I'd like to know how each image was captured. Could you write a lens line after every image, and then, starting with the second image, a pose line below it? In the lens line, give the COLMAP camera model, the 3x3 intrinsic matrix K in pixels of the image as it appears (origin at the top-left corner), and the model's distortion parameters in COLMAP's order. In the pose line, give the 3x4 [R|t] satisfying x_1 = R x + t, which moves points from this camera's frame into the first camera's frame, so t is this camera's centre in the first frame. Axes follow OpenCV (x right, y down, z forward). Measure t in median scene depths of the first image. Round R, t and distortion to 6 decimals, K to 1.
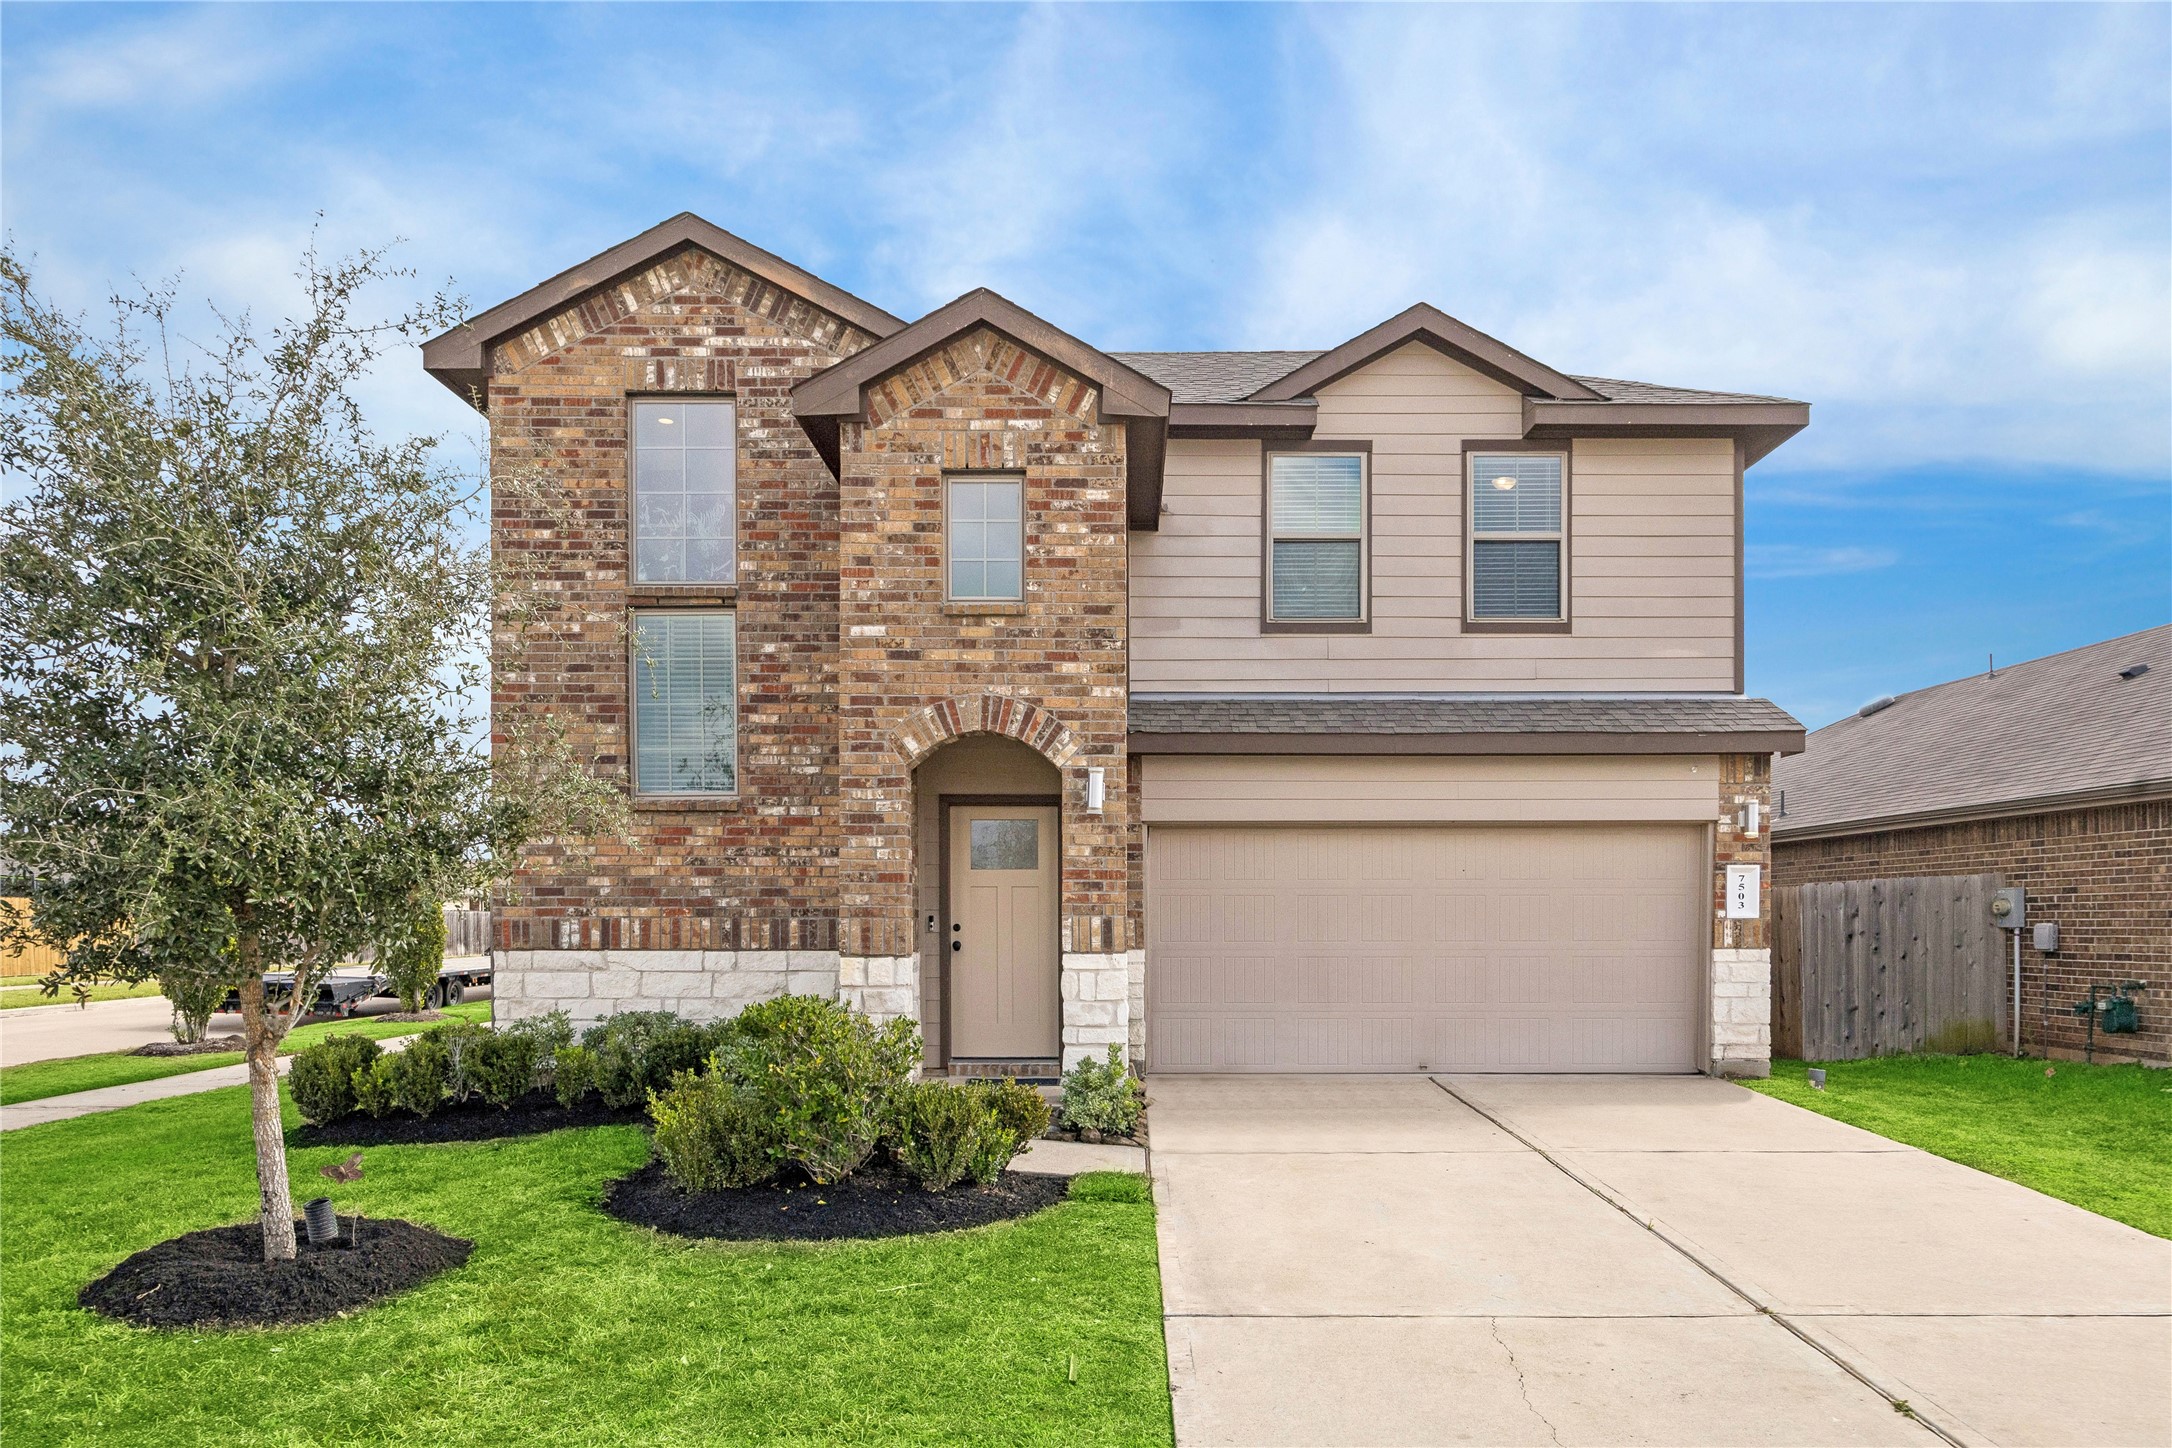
lens RADIAL K [[1470.9, 0, 1086.5], [0, 1470.9, 784.4], [0, 0, 1]] dist [-0.001234, -0.000027]
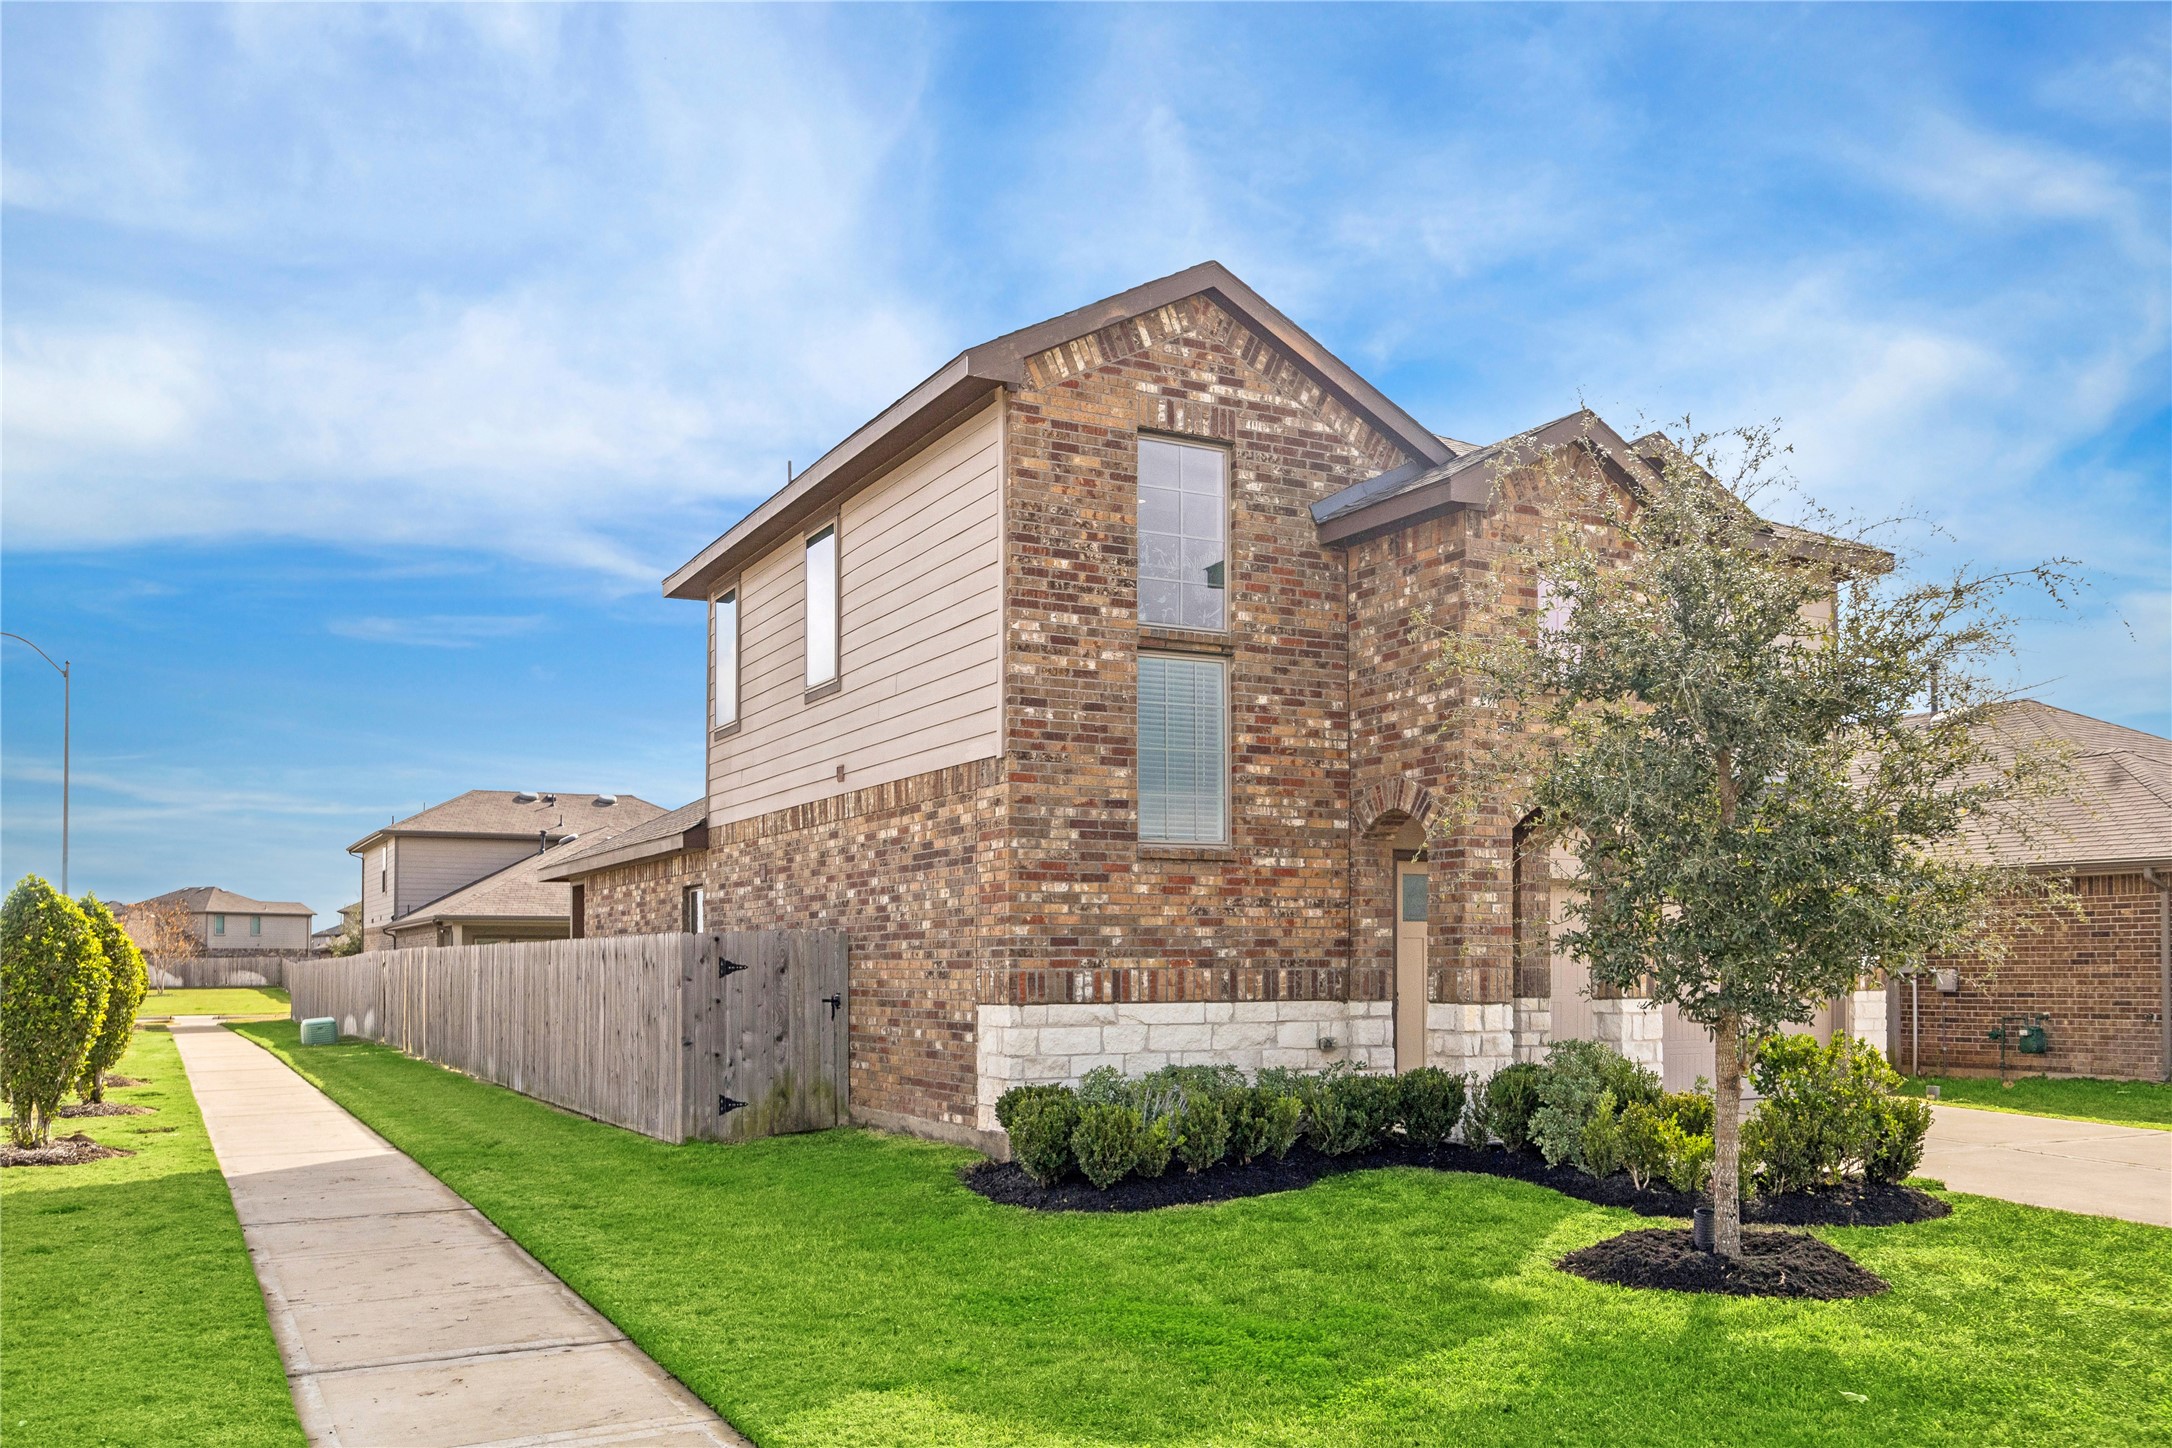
lens RADIAL K [[1787.5, 0, 1085.4], [0, 1787.5, 724.0], [0, 0, 1]] dist [0.004291, 0.006194]
pose [[0.882549, 0.059670, 0.466419, -0.892627], [-0.038658, 0.997765, -0.054500, -0.004521], [-0.468629, 0.030068, 0.882883, -0.024473]]
